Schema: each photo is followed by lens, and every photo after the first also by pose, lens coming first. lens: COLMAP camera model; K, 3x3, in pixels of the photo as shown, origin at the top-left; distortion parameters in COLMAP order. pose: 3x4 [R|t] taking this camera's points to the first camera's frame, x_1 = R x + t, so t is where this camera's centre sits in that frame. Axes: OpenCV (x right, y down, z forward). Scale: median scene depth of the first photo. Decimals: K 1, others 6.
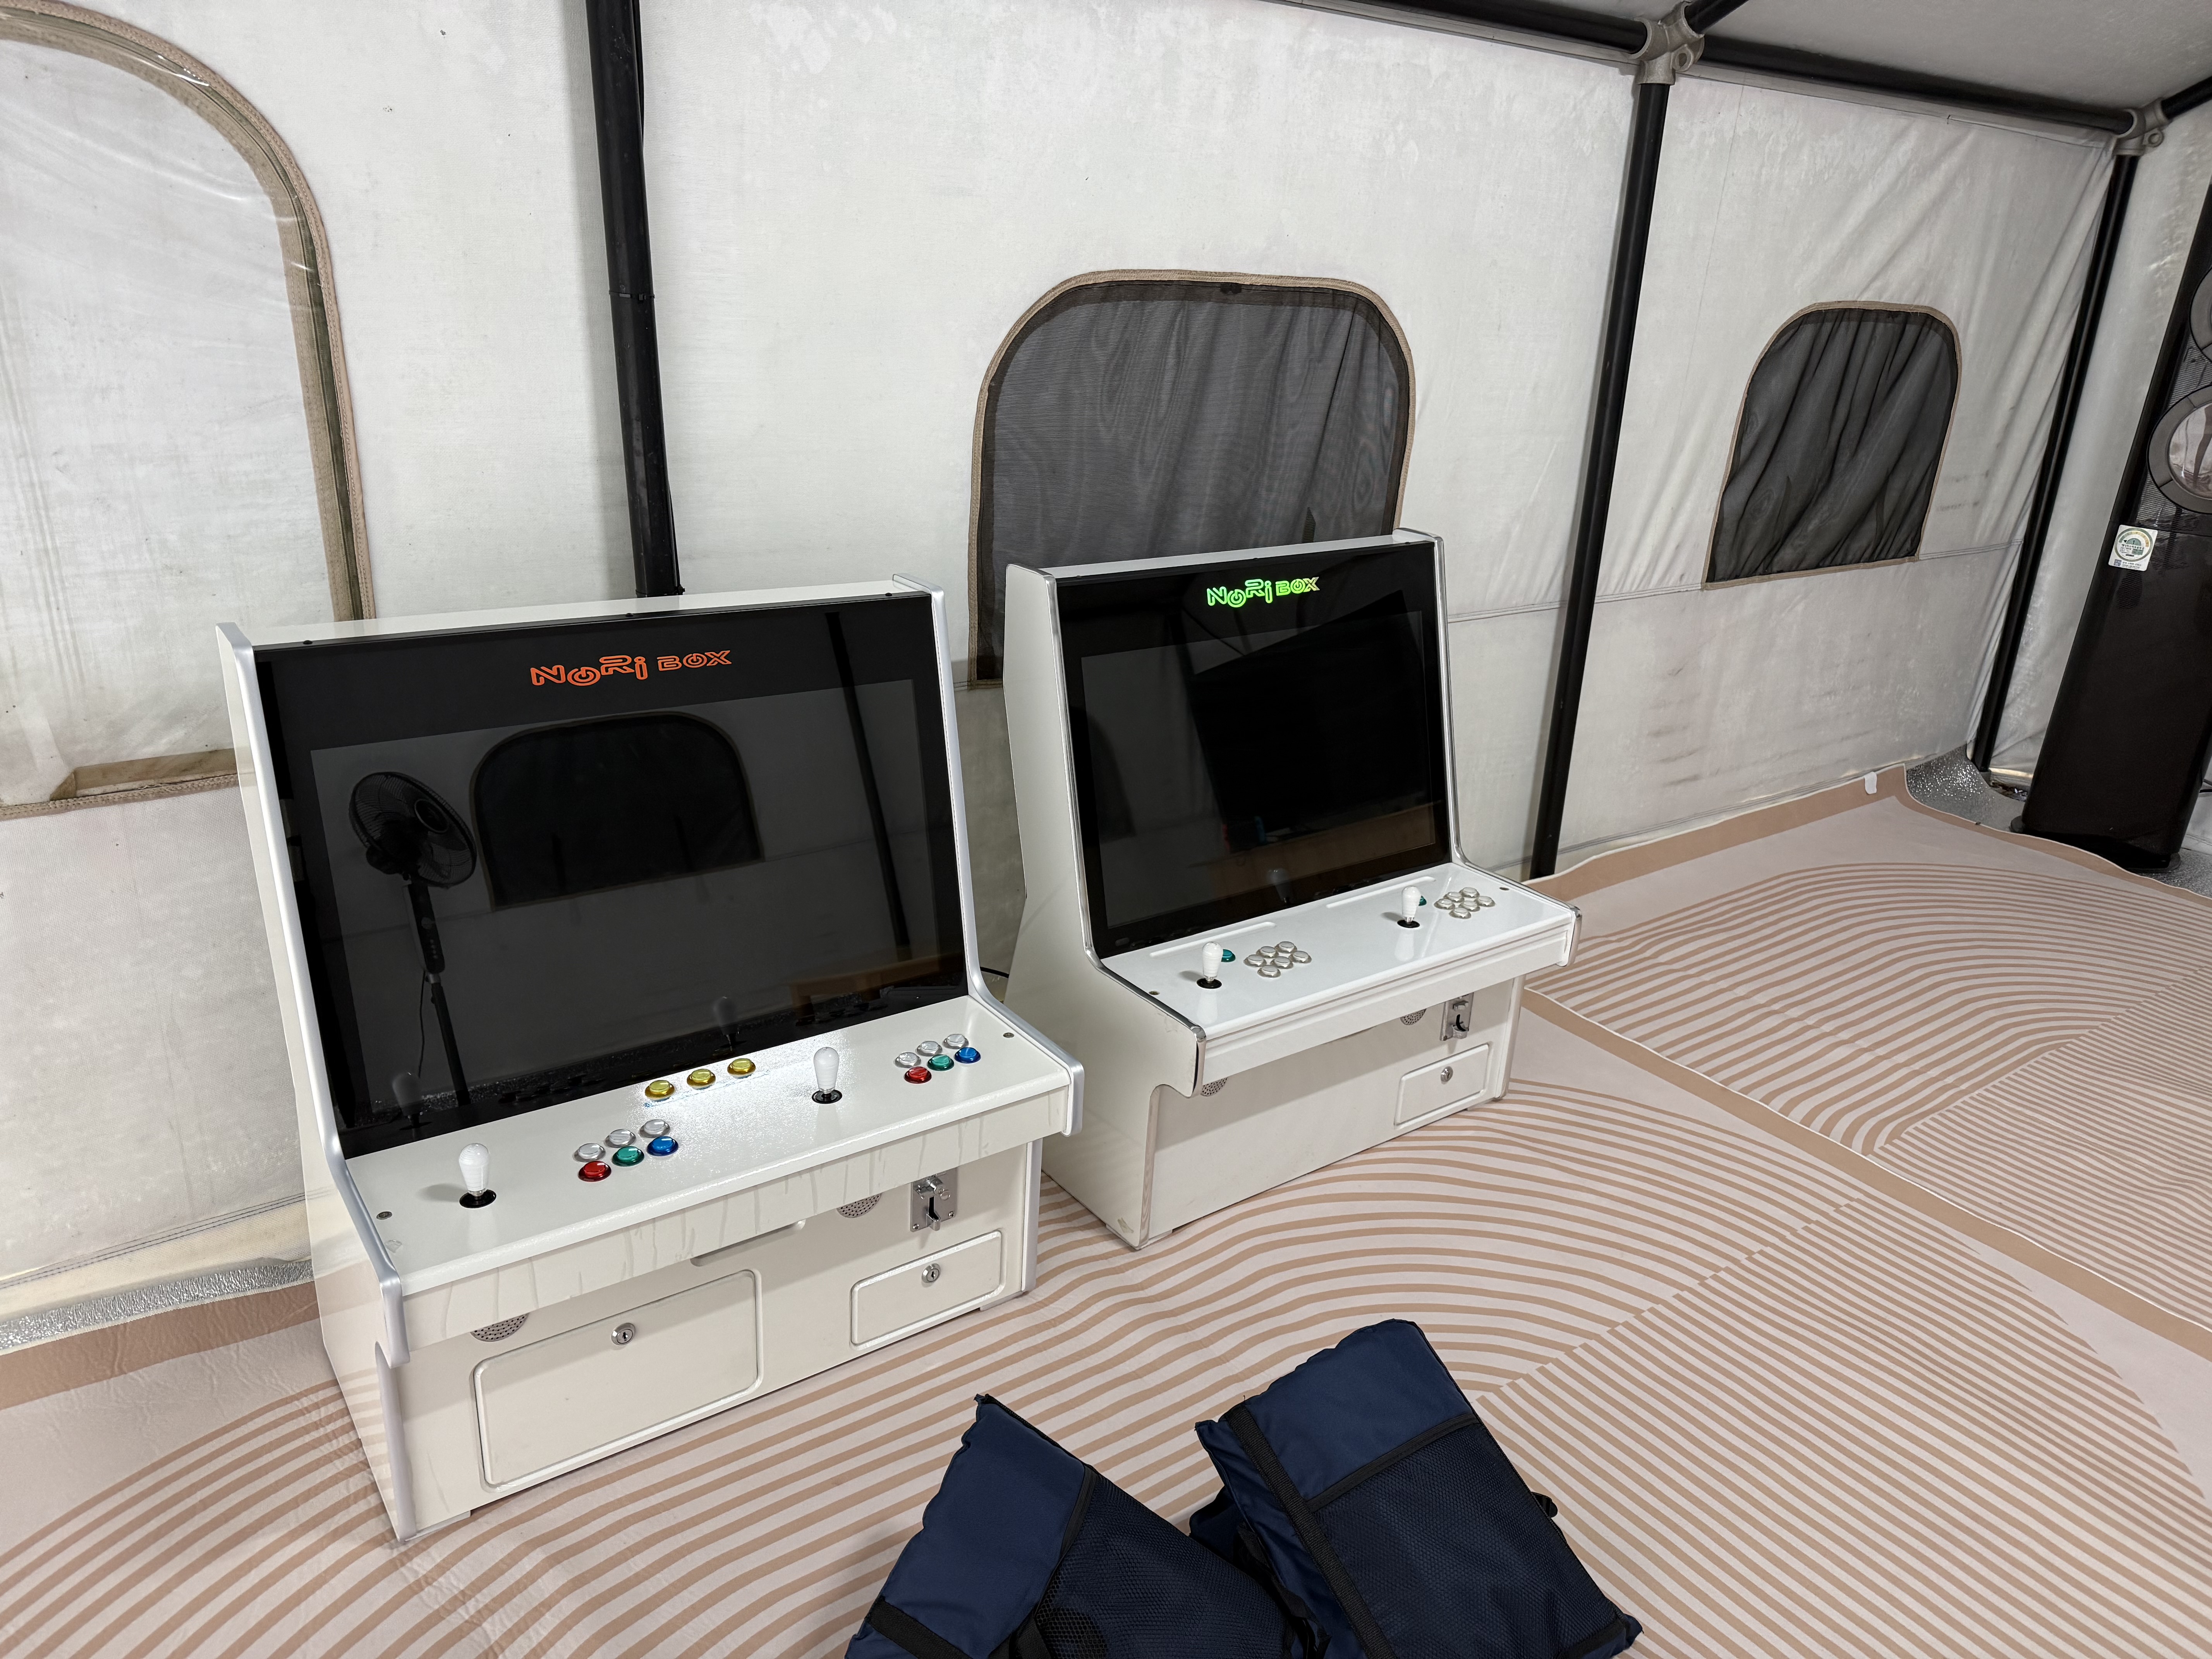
lens RADIAL K [[1569.7, 0, 1106.0], [0, 1569.7, 829.5], [0, 0, 1]] dist [0.094413, -0.101234]
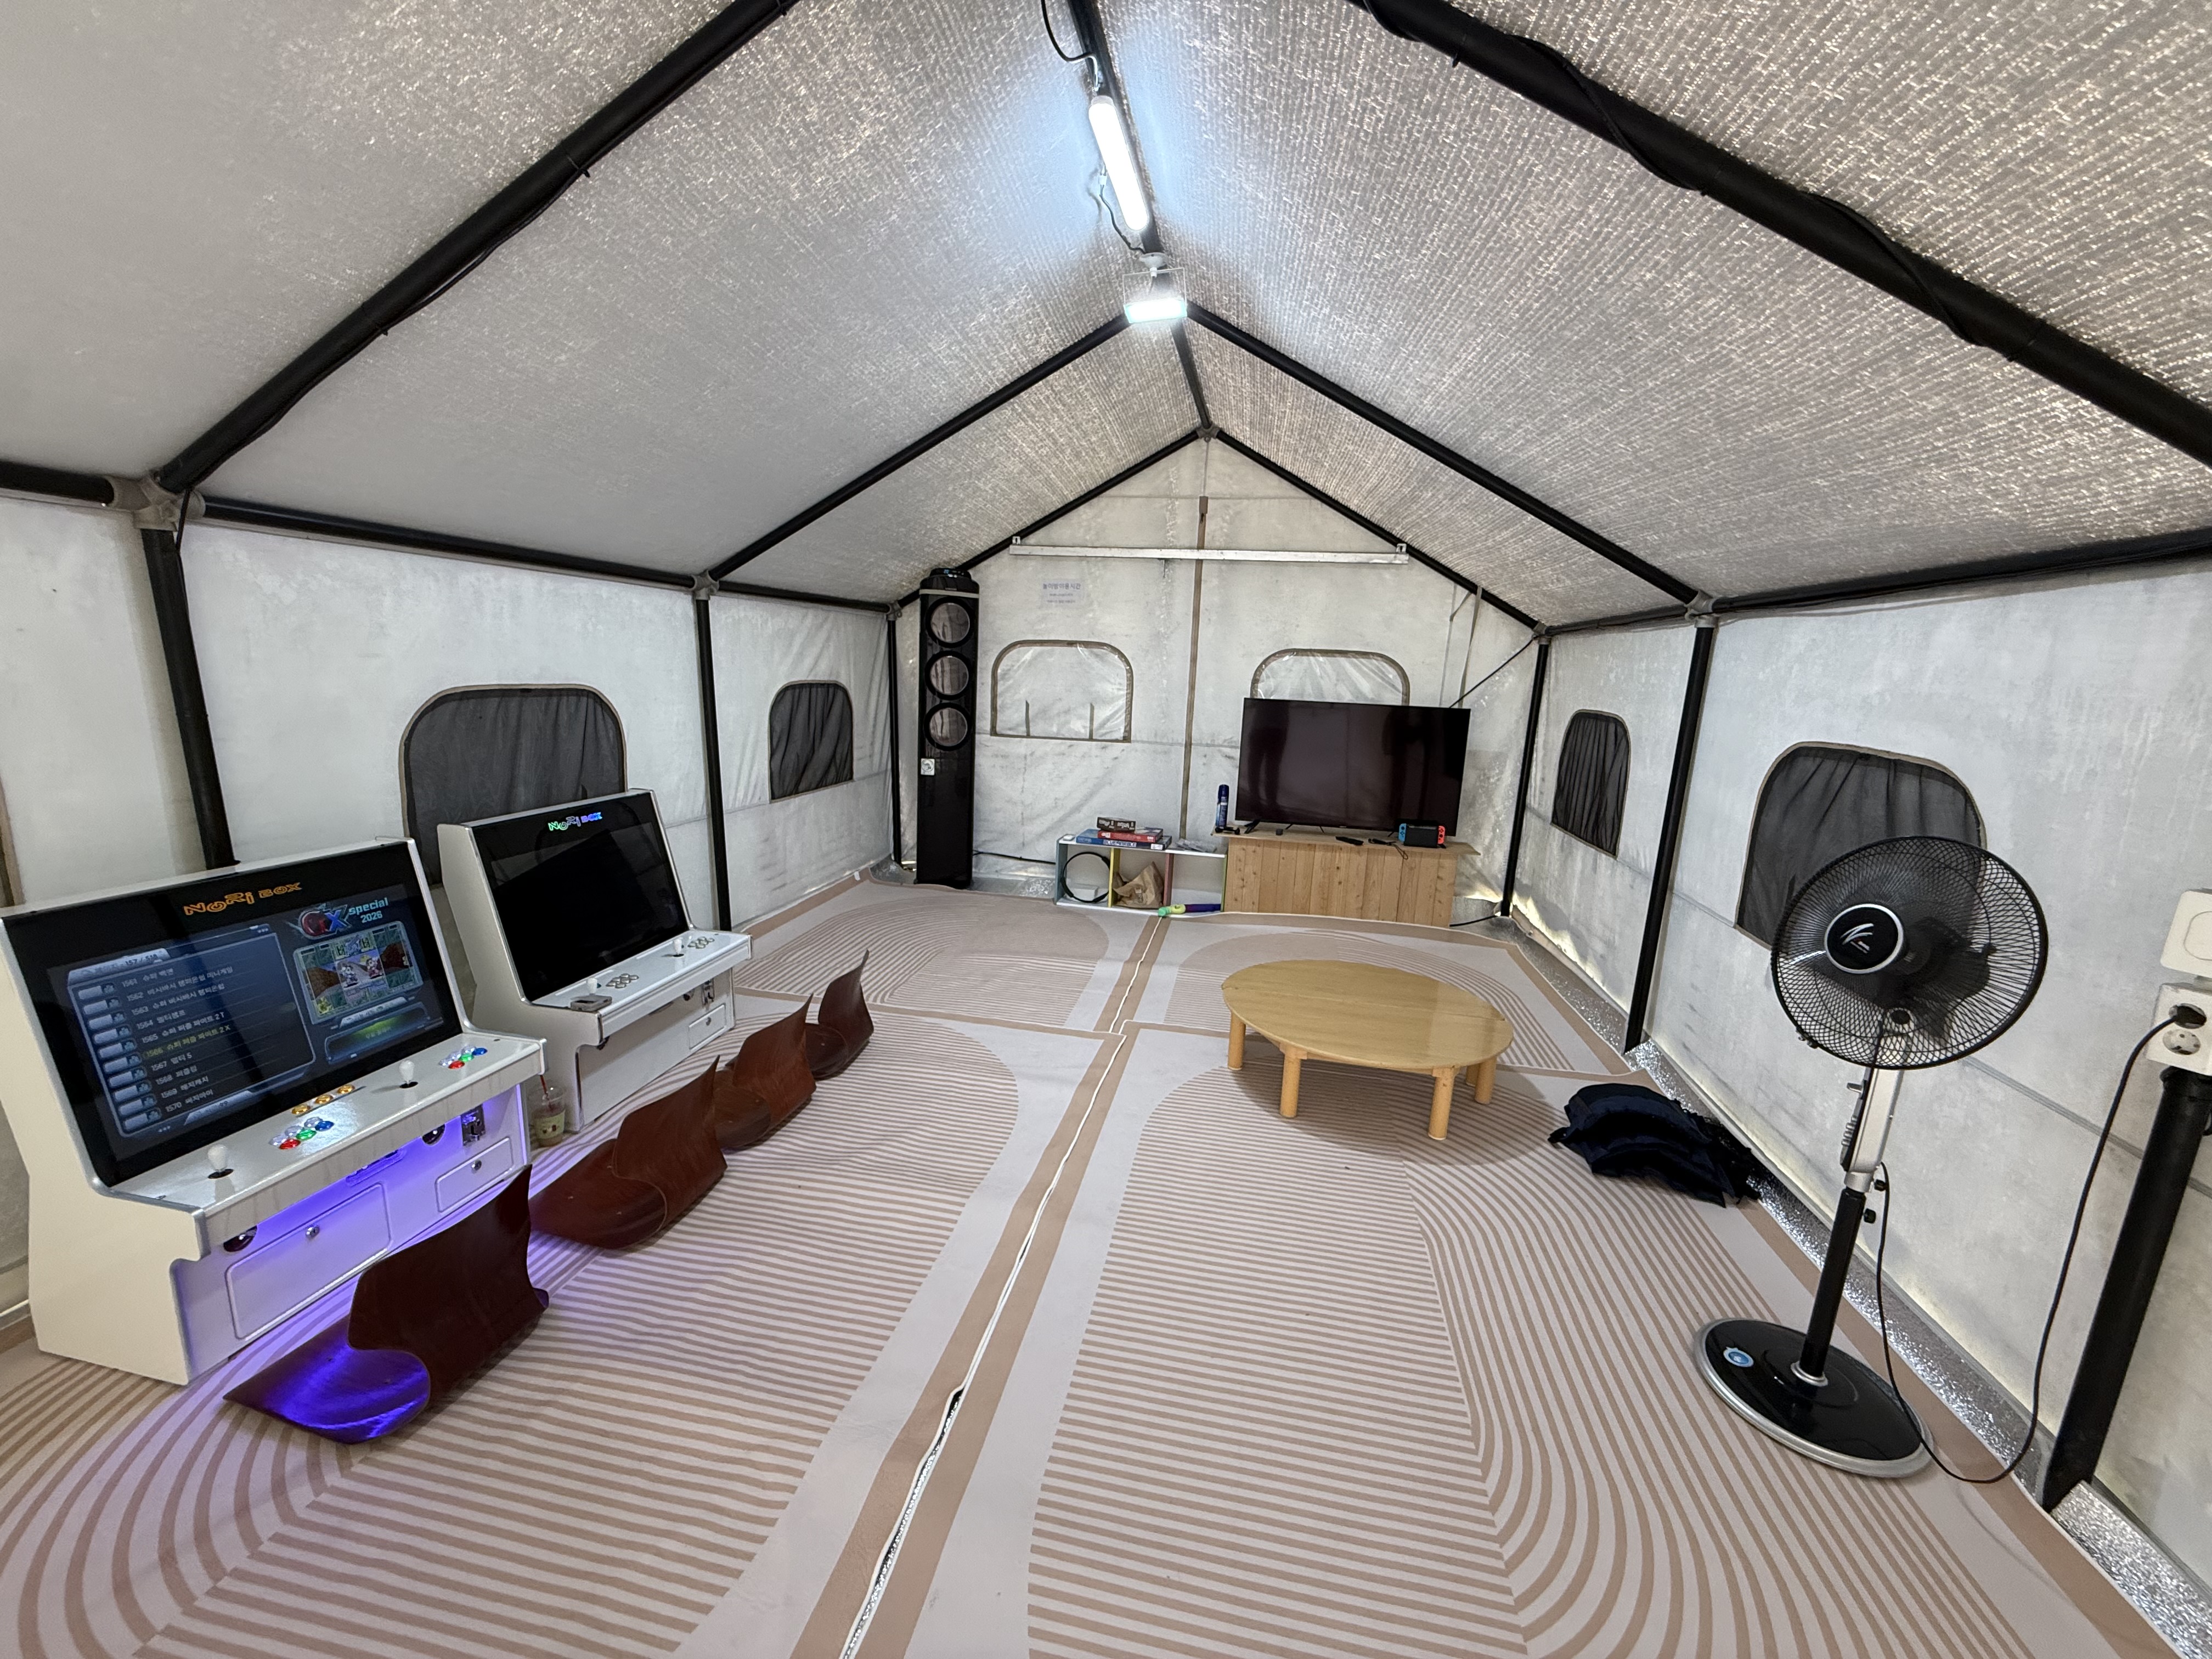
lens RADIAL K [[880.1, 0, 1106.0], [0, 880.1, 829.5], [0, 0, 1]] dist [0.001002, 0.000151]
pose [[0.736551, -0.153171, 0.658810, -0.145147], [0.241084, 0.969500, -0.044128, 0.079299], [-0.631958, 0.191331, 0.751014, -0.335549]]
